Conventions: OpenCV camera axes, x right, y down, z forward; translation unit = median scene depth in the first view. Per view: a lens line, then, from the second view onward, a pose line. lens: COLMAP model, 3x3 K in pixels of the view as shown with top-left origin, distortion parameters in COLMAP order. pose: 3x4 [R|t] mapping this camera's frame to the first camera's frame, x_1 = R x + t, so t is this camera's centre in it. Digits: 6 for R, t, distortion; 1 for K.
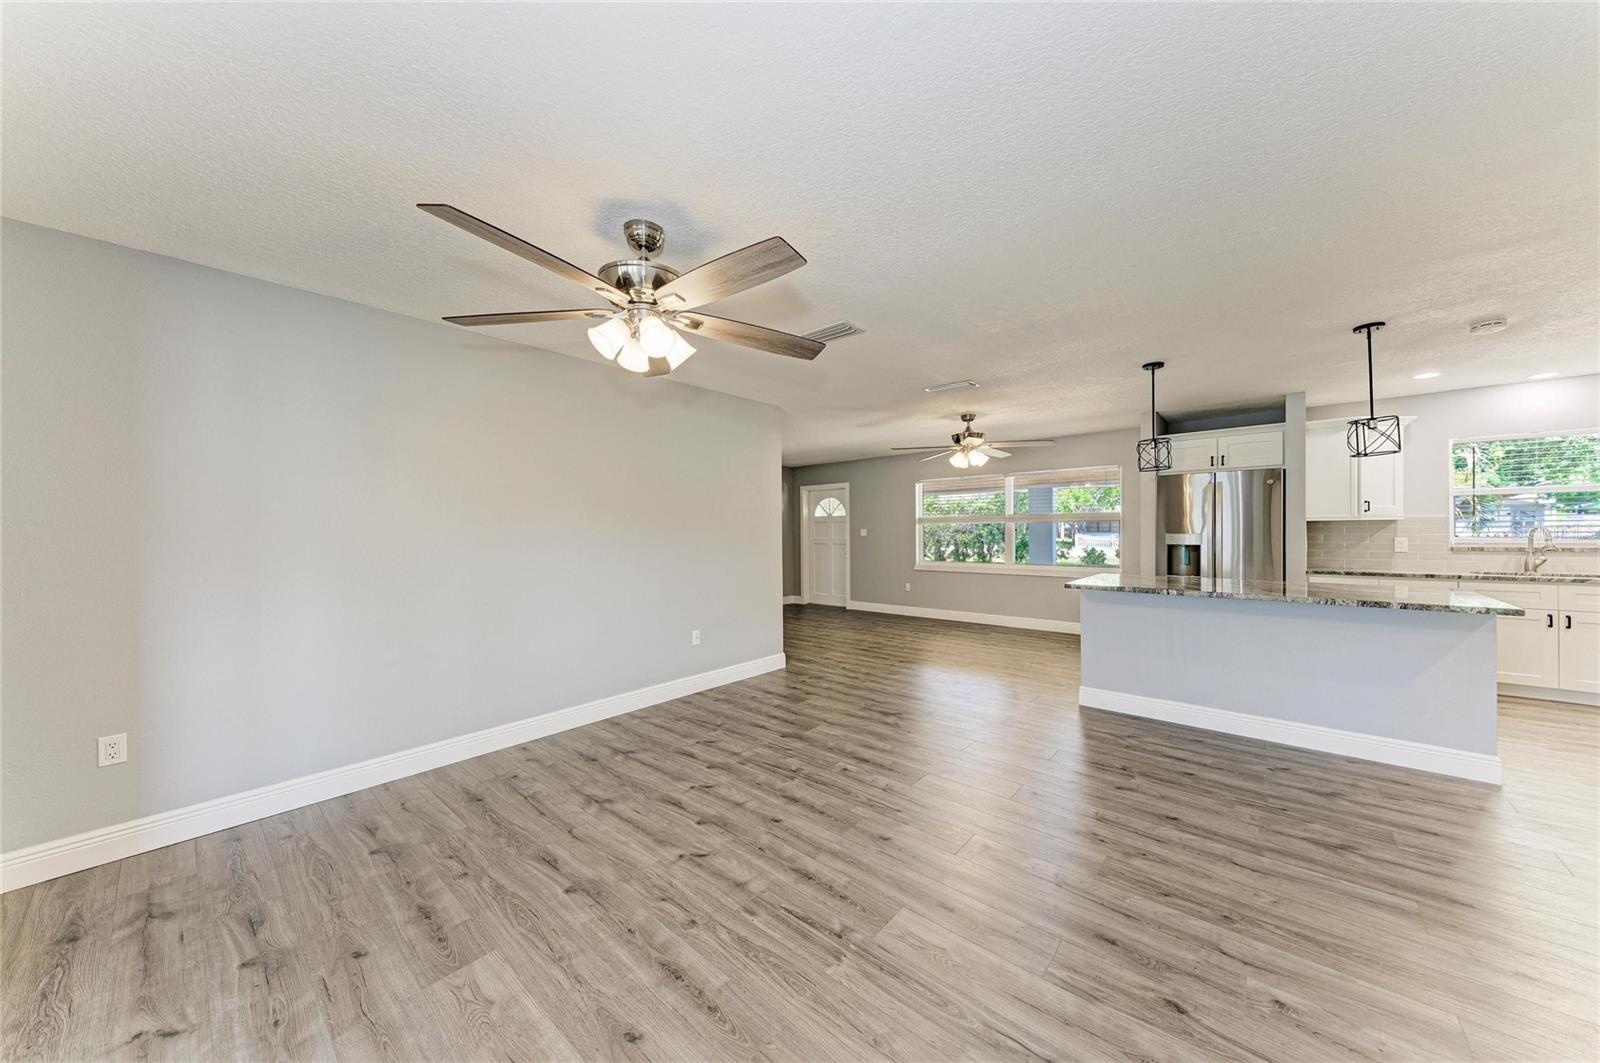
lens RADIAL K [[541.8, 0, 797.6], [0, 541.8, 526.8], [0, 0, 1]] dist [0.013306, -0.001876]
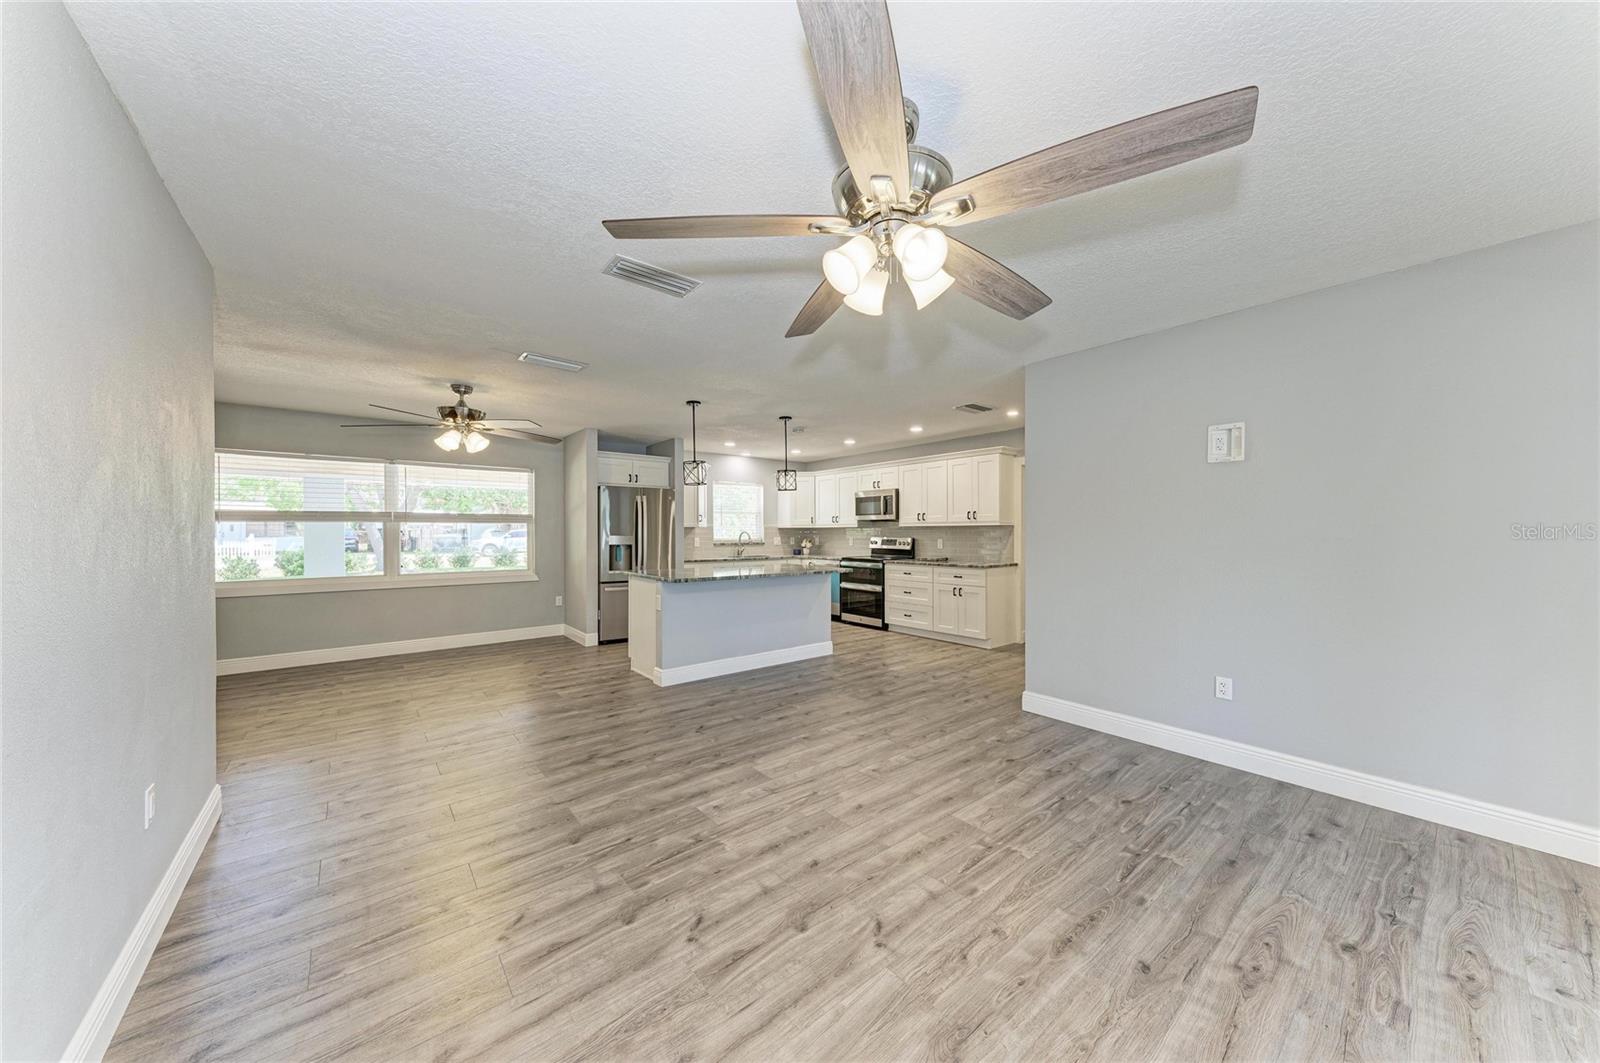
lens RADIAL K [[541.8, 0, 805.3], [0, 541.8, 529.6], [0, 0, 1]] dist [0.013306, -0.001876]
pose [[0.162472, 0.011418, 0.986647, -0.735133], [-0.008917, 0.999909, -0.010103, 0.014394], [-0.986673, -0.007157, 0.162559, 0.715737]]
